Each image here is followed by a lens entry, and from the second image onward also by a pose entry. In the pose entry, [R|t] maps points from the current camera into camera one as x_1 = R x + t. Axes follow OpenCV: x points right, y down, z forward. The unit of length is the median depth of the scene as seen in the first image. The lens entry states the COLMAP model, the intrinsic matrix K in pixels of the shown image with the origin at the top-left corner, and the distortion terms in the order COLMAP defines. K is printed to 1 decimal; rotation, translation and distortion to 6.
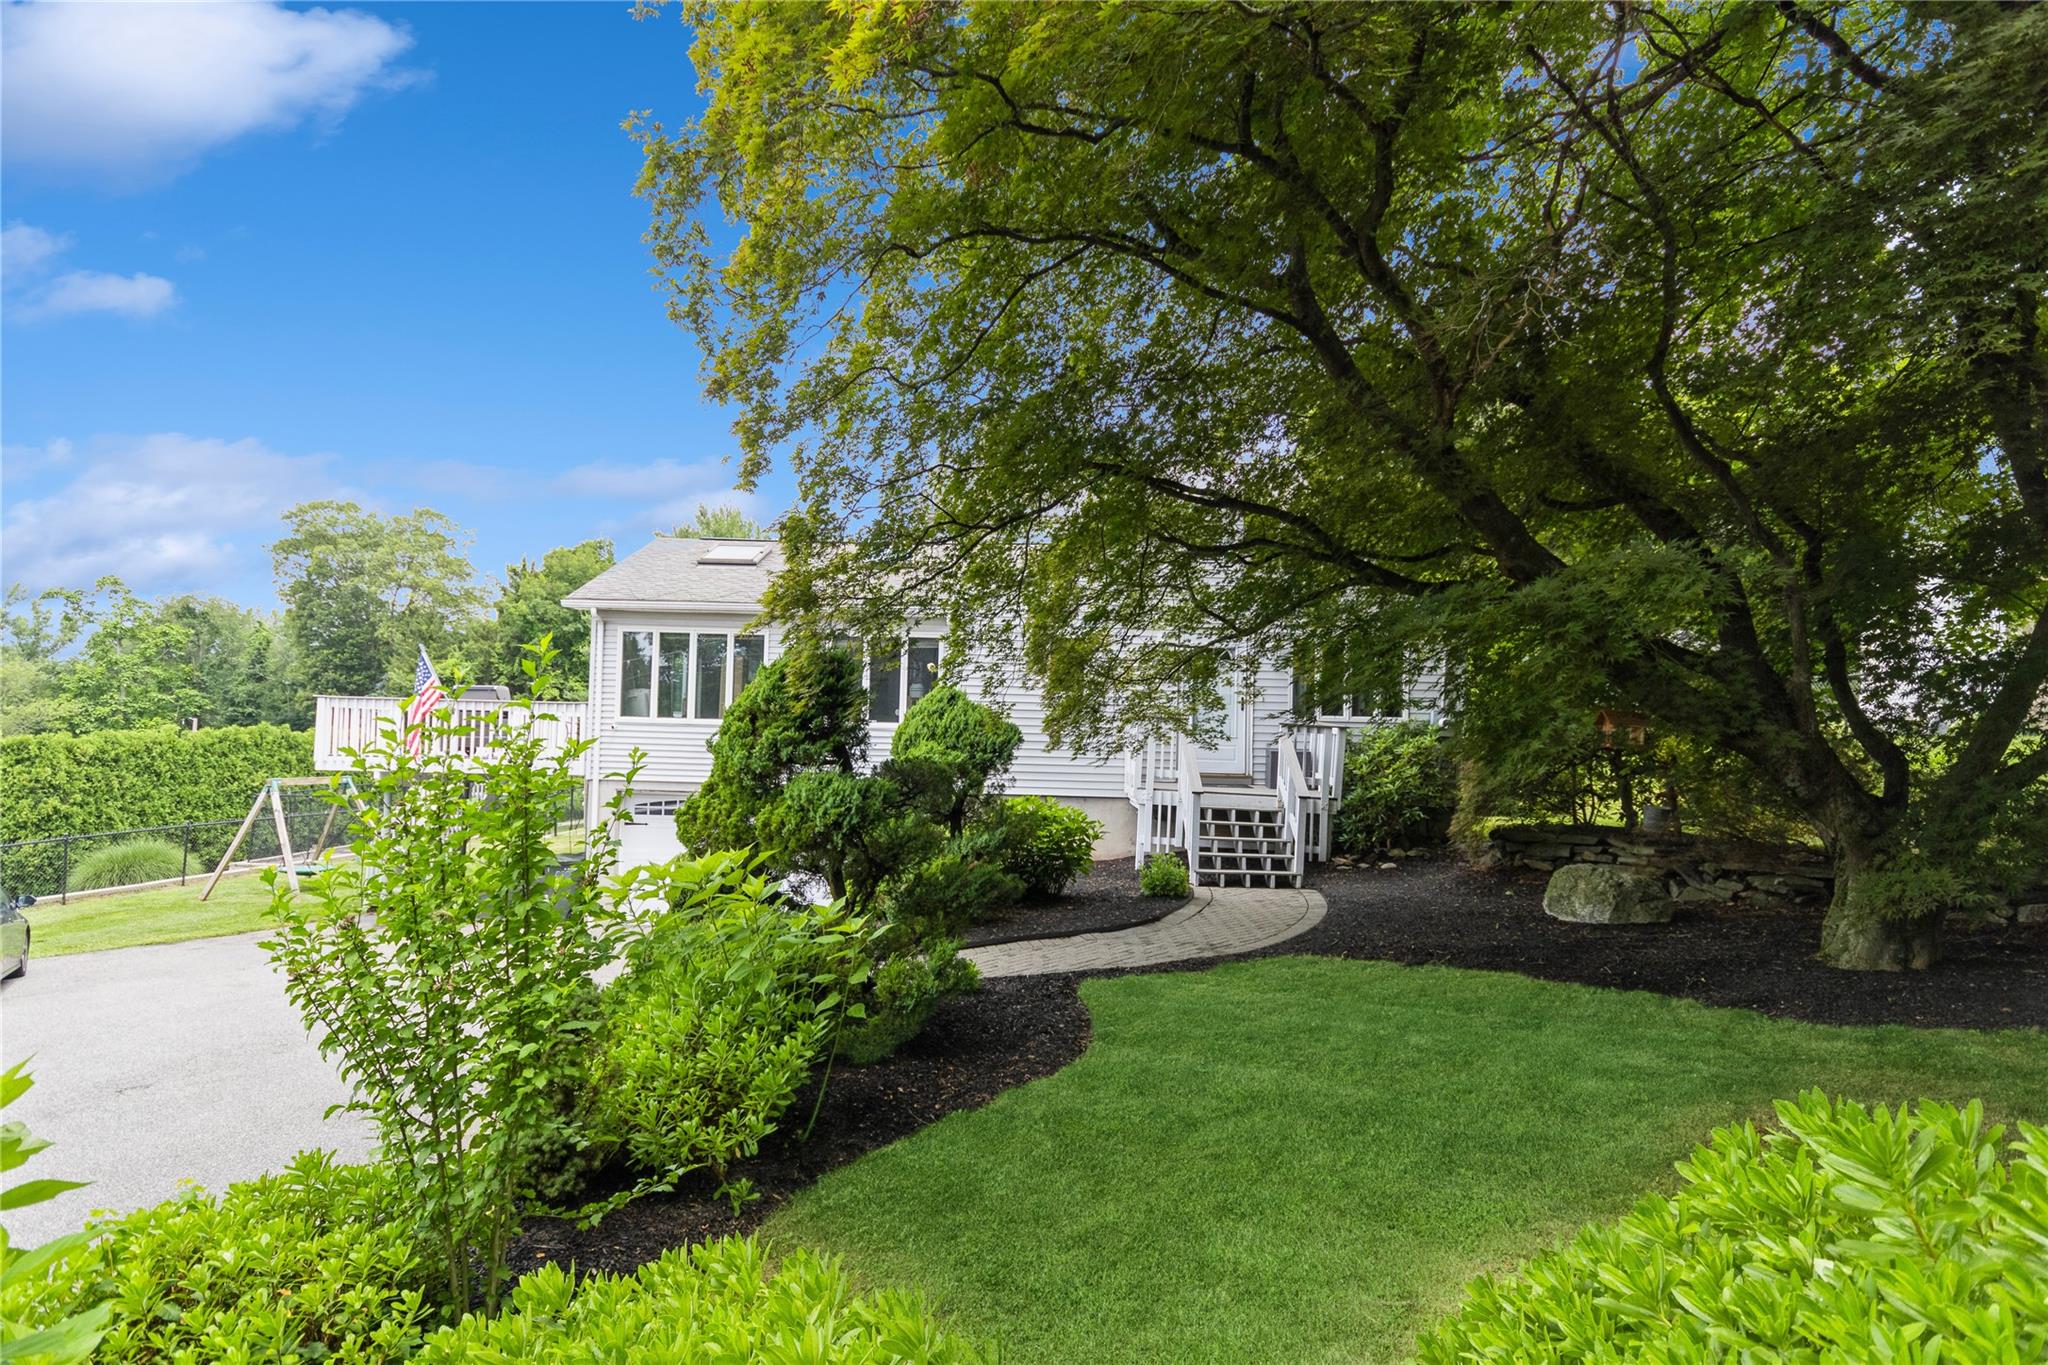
lens RADIAL K [[1126.2, 0, 1024.2], [0, 1126.2, 674.6], [0, 0, 1]] dist [0.006409, 0.000639]
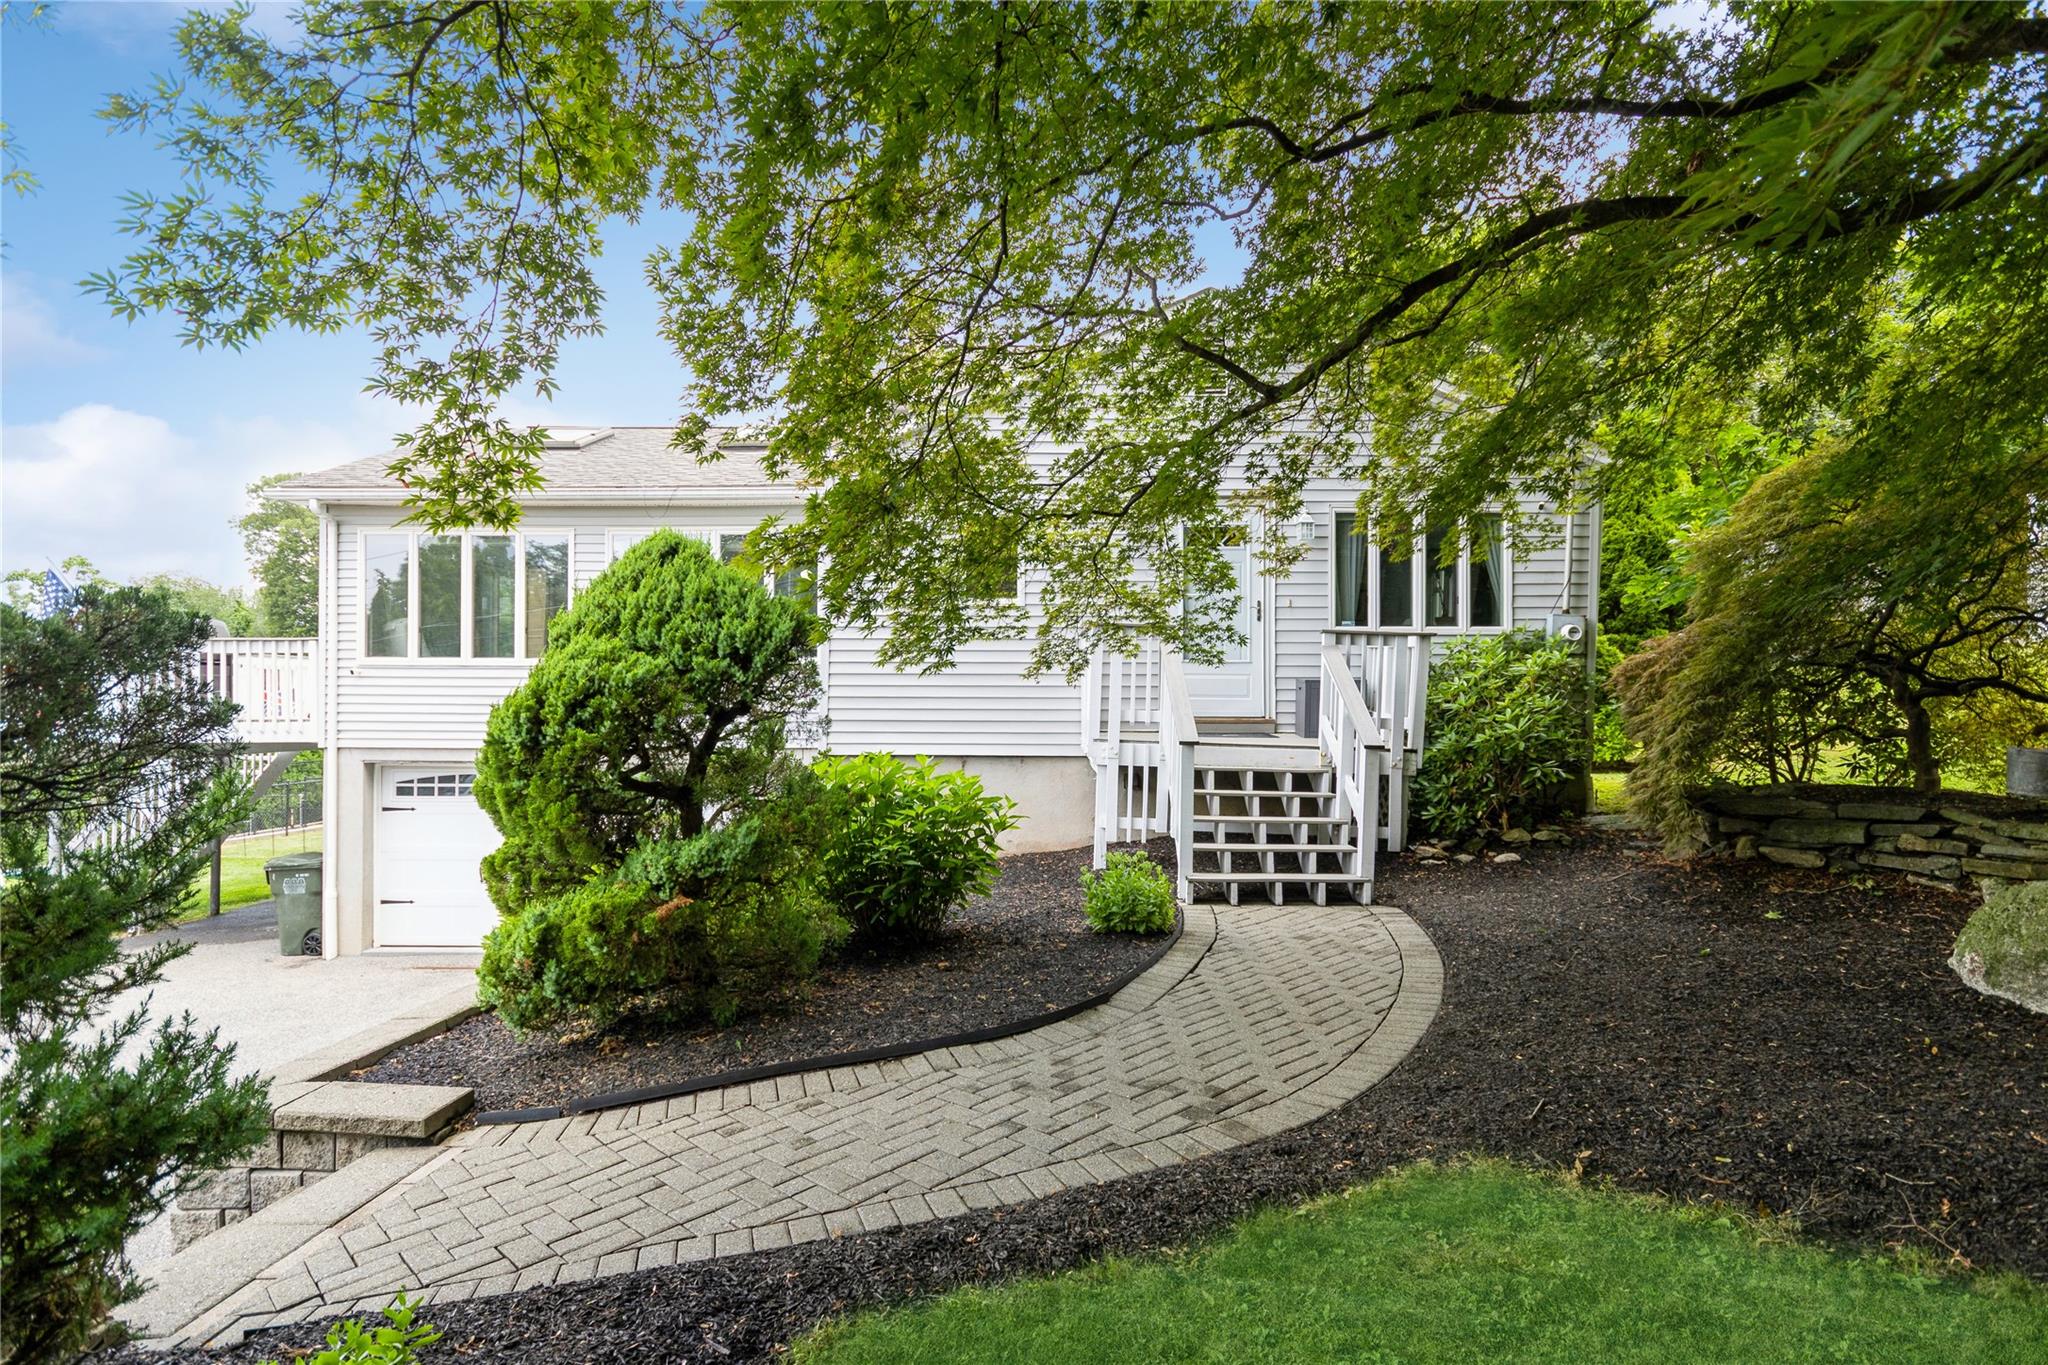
lens RADIAL K [[1063.6, 0, 1017.5], [0, 1063.6, 695.7], [0, 0, 1]] dist [-0.003255, -0.000139]
pose [[0.999608, -0.021679, -0.017694, 0.071947], [0.022430, 0.998804, 0.043453, 0.051831], [0.016731, -0.043833, 0.998899, 0.429180]]
